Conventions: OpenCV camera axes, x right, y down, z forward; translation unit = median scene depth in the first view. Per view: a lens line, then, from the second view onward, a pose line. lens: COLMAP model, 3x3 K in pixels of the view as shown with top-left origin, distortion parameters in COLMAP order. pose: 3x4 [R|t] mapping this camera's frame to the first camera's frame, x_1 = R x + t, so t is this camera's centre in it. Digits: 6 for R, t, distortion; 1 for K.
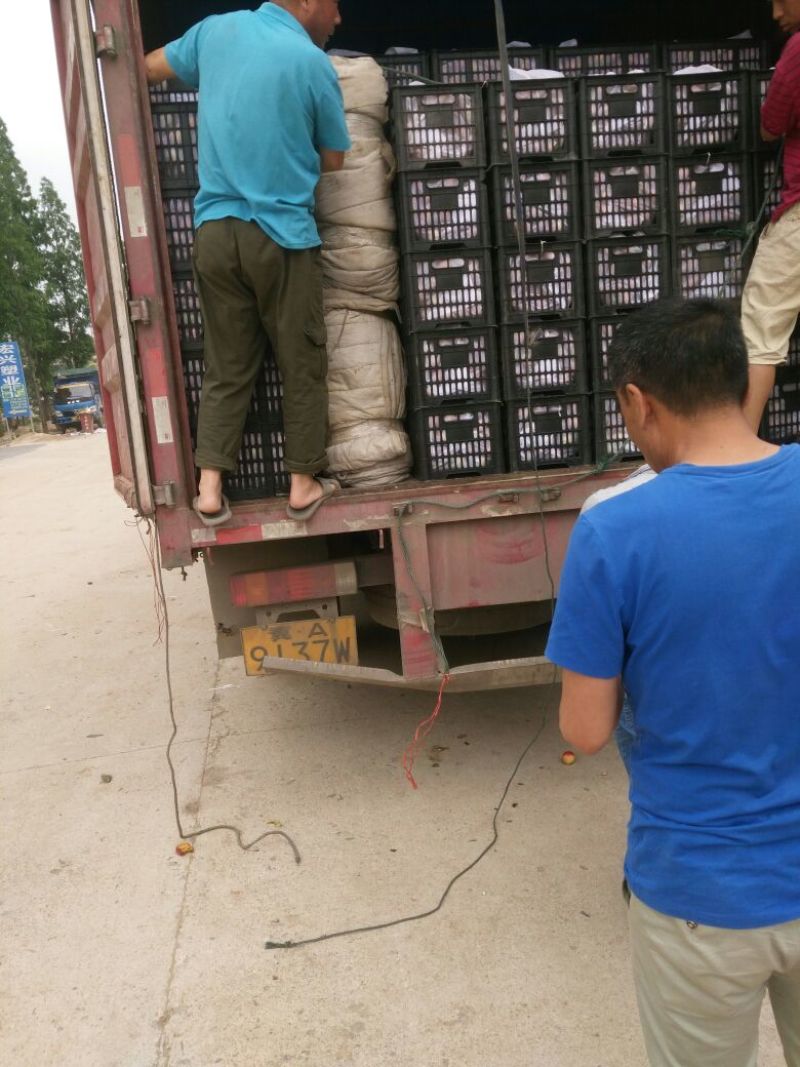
lens RADIAL K [[875.5, 0, 400.0], [0, 875.5, 533.5], [0, 0, 1]] dist [0.057058, -0.066358]
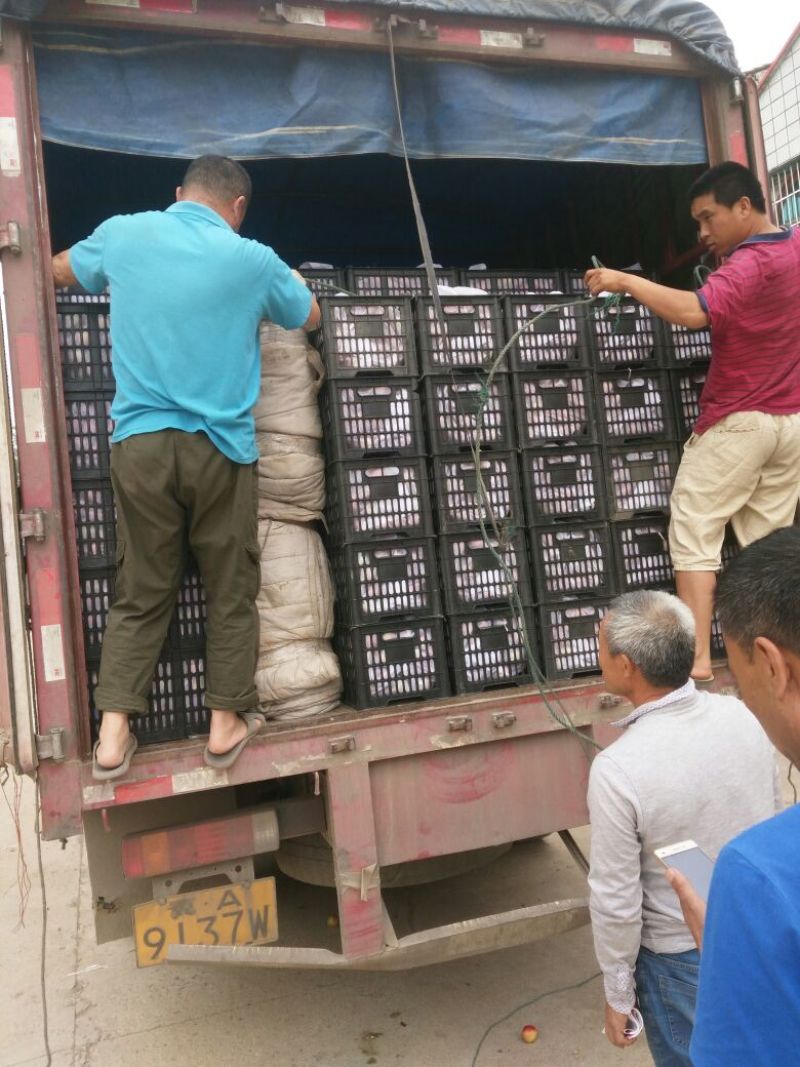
lens RADIAL K [[875.5, 0, 400.0], [0, 875.5, 533.5], [0, 0, 1]] dist [0.057058, -0.066358]
pose [[0.984552, -0.011125, 0.174737, -0.088169], [0.050040, 0.974234, -0.219920, -0.037594], [-0.167788, 0.225267, 0.959741, 0.119601]]
